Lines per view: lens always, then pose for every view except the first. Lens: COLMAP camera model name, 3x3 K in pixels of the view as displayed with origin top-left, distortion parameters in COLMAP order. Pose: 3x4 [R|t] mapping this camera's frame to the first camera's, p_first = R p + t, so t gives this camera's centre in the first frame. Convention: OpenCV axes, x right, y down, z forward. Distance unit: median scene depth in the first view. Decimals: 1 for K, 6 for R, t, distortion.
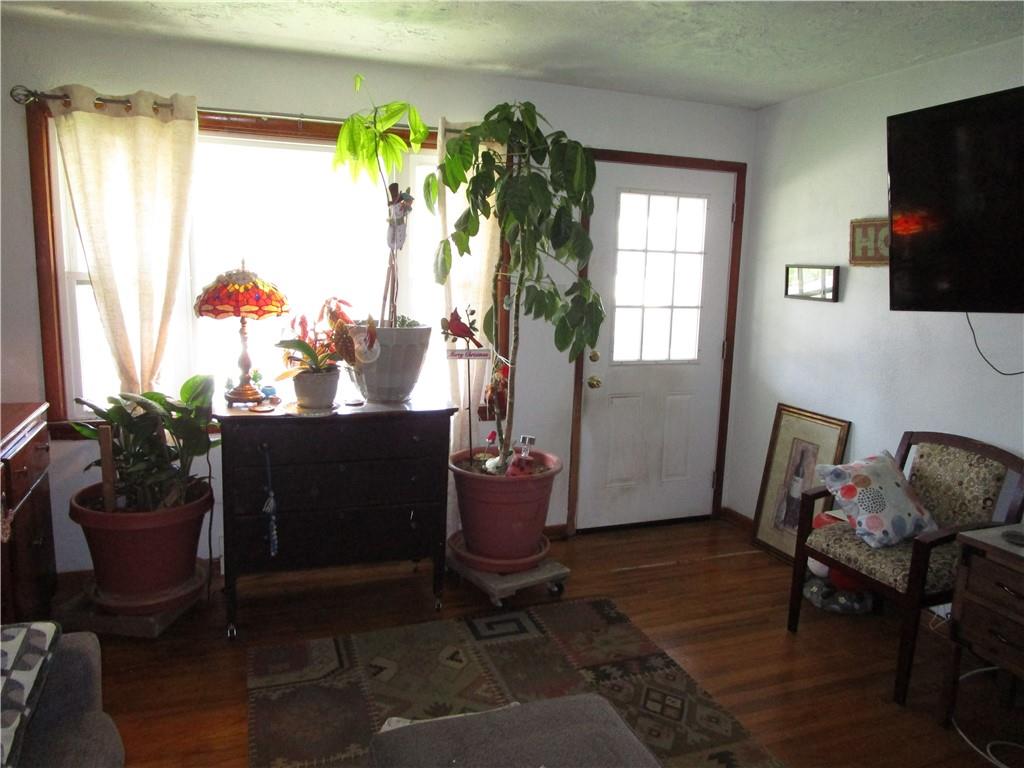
lens RADIAL K [[727.7, 0, 512.0], [0, 727.7, 384.0], [0, 0, 1]] dist [-0.028960, 0.011702]
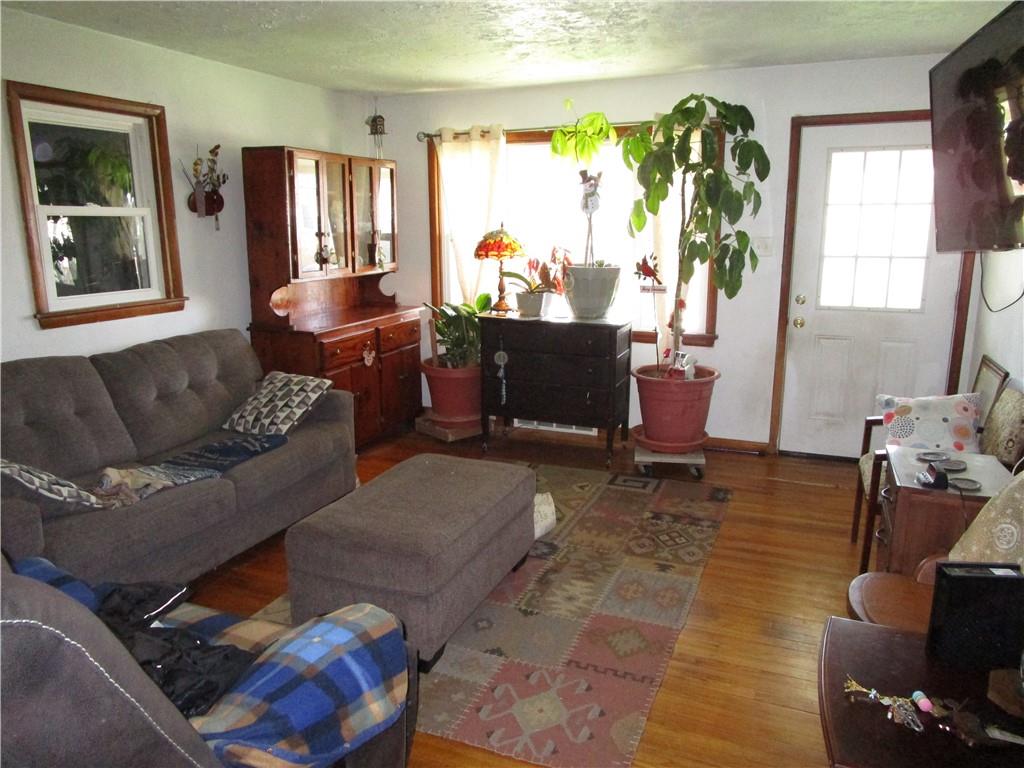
lens RADIAL K [[727.7, 0, 512.0], [0, 727.7, 384.0], [0, 0, 1]] dist [-0.028960, 0.011702]
pose [[0.731534, 0.114265, -0.672162, 0.714387], [-0.082674, 0.993448, 0.078906, 0.051750], [0.676774, -0.002152, 0.736188, -0.184783]]
